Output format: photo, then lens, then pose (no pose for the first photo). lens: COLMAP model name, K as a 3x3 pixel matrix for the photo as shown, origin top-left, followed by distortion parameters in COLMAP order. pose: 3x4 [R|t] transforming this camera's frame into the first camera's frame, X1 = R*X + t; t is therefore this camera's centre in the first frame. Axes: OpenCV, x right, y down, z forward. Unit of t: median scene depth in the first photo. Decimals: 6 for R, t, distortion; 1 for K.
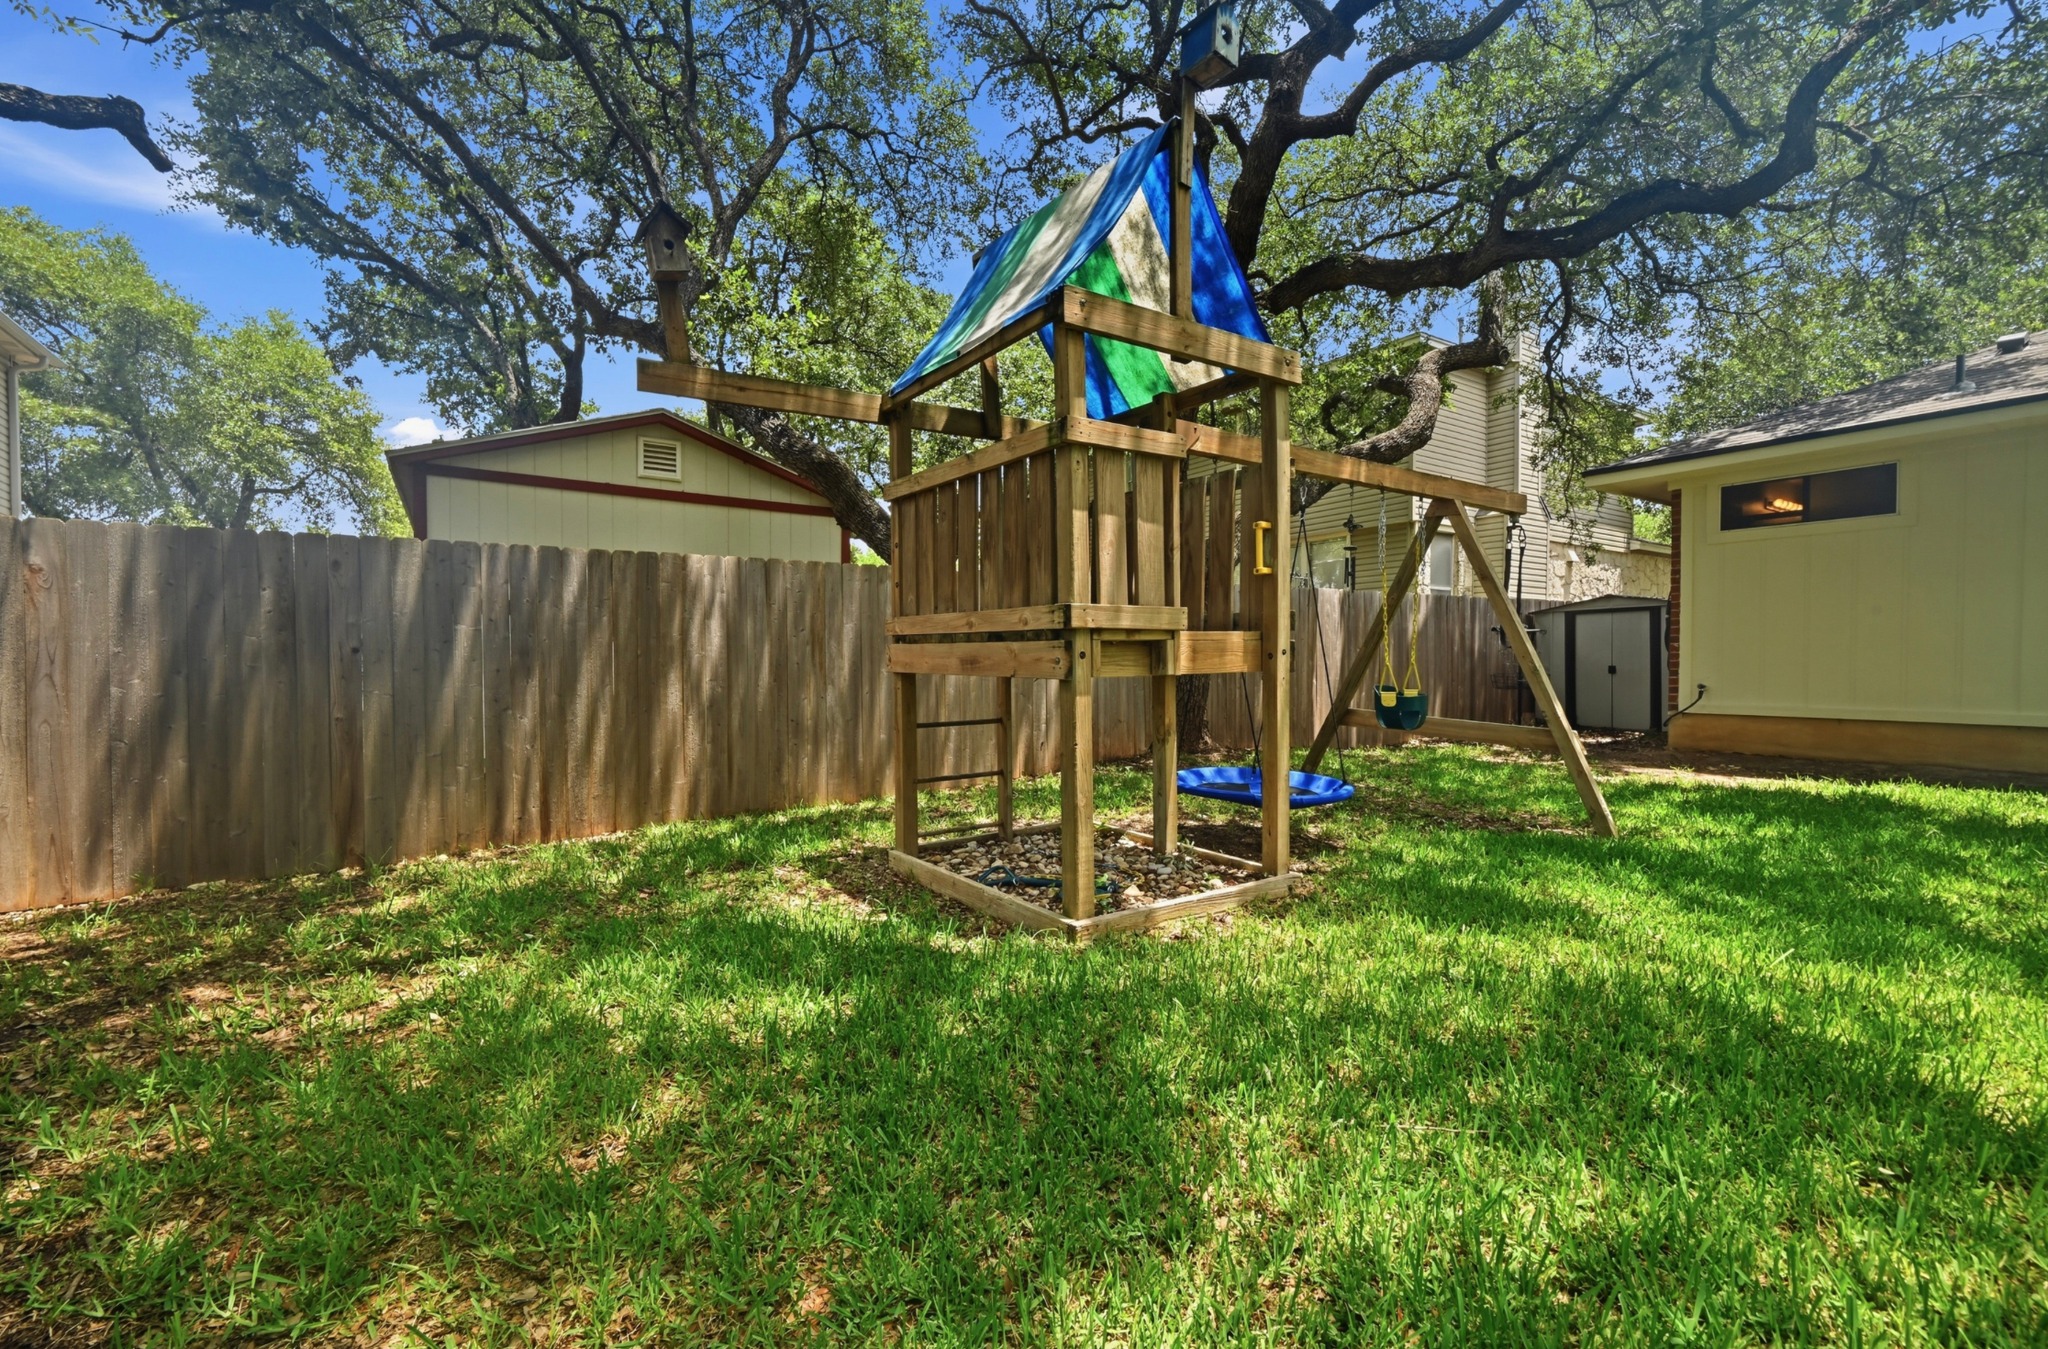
lens RADIAL K [[820.0, 0, 1021.0], [0, 820.0, 676.6], [0, 0, 1]] dist [0.004234, 0.000284]
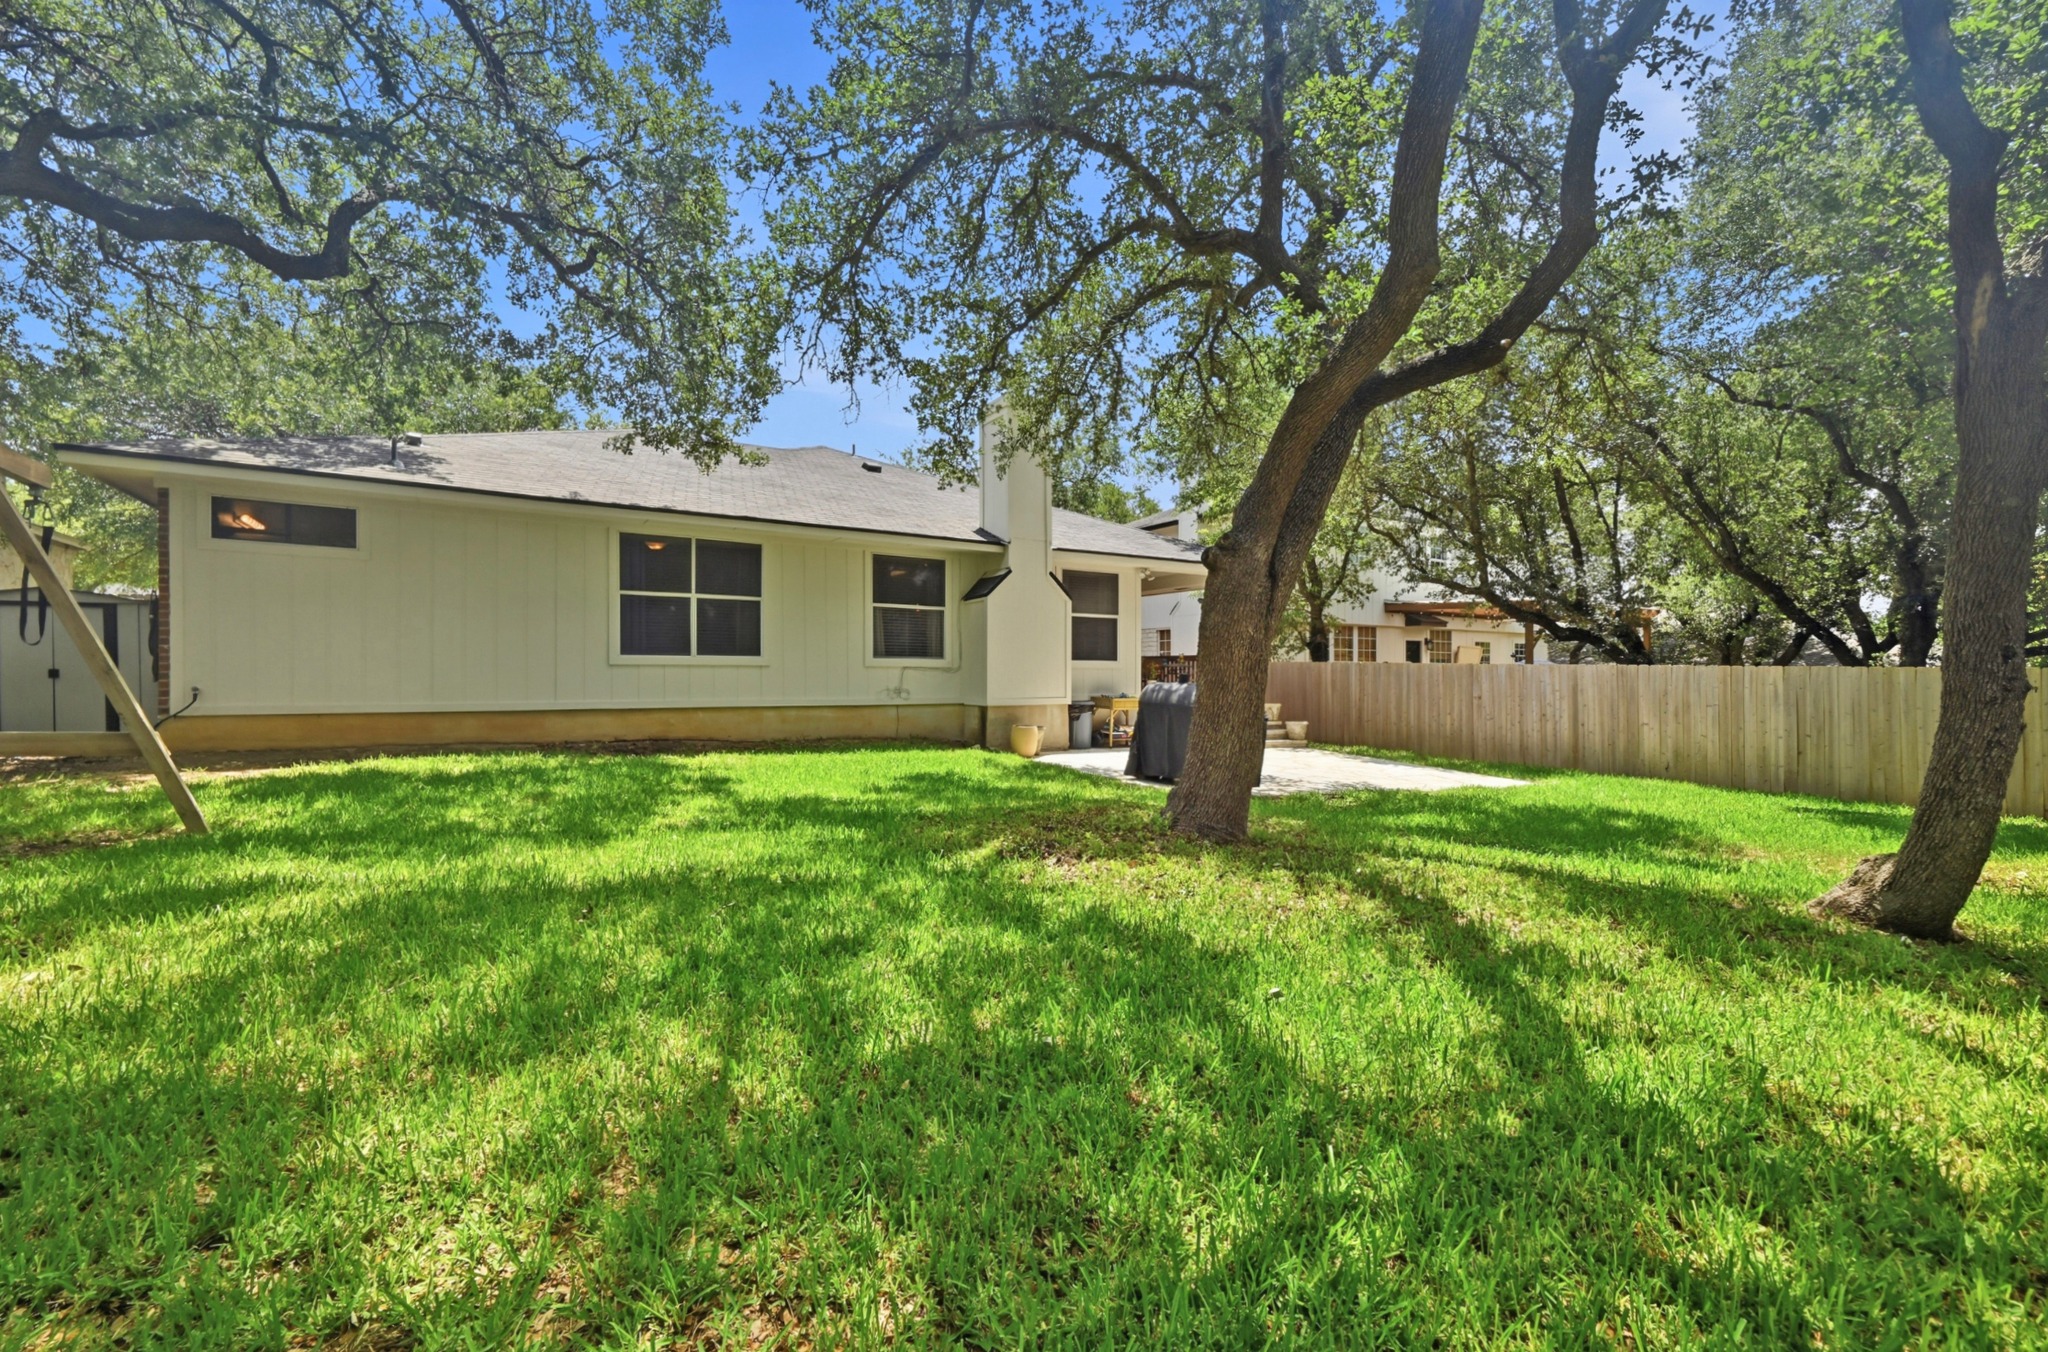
lens RADIAL K [[820.0, 0, 1022.5], [0, 820.0, 673.2], [0, 0, 1]] dist [0.004234, 0.000284]
pose [[-0.004176, 0.000841, 0.999991, -0.194288], [0.010440, 0.999945, -0.000797, 0.003678], [-0.999937, 0.010437, -0.004185, -0.017428]]
